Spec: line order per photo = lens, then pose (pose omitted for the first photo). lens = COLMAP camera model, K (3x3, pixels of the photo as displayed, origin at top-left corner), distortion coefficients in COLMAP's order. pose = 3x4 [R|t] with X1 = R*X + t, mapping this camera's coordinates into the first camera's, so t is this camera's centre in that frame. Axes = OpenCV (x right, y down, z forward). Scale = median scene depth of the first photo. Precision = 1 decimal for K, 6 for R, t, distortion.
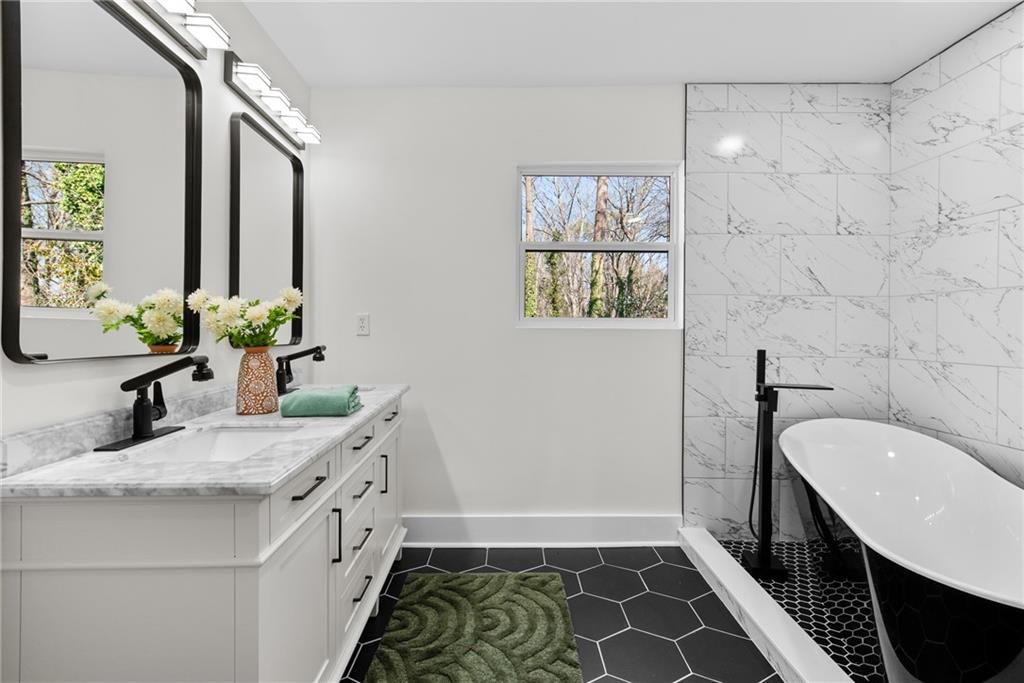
lens RADIAL K [[484.5, 0, 504.5], [0, 484.5, 336.3], [0, 0, 1]] dist [0.003557, -0.005759]
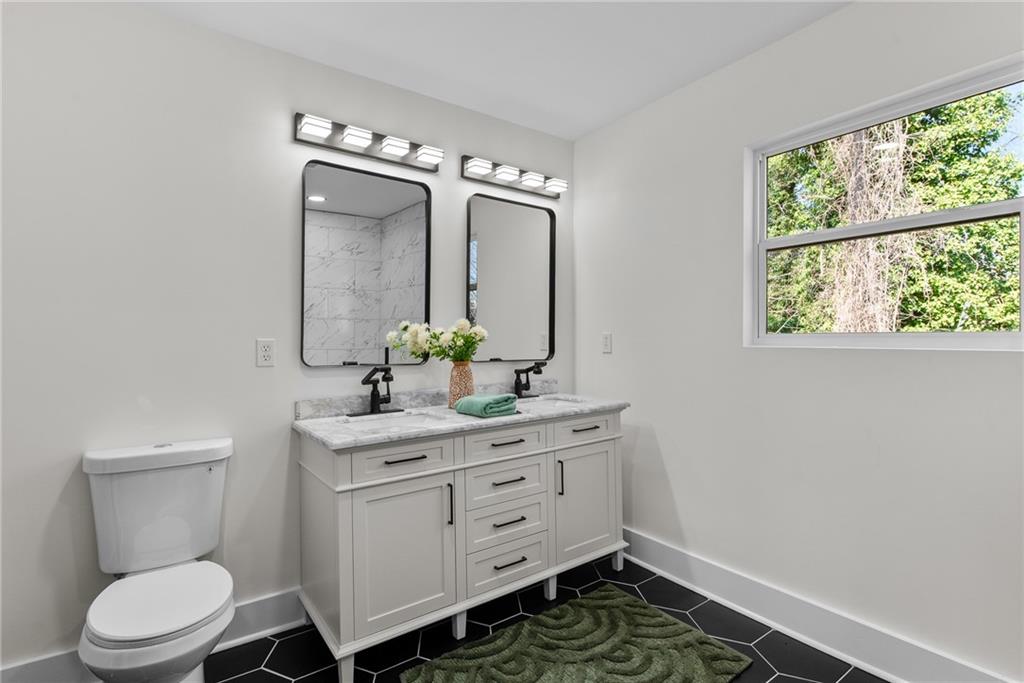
lens RADIAL K [[484.5, 0, 500.5], [0, 484.5, 340.4], [0, 0, 1]] dist [0.003557, -0.005759]
pose [[0.575266, -0.003852, -0.817958, 0.567863], [-0.007209, 0.999926, -0.009778, -0.021197], [0.817935, 0.011522, 0.575196, 0.226622]]
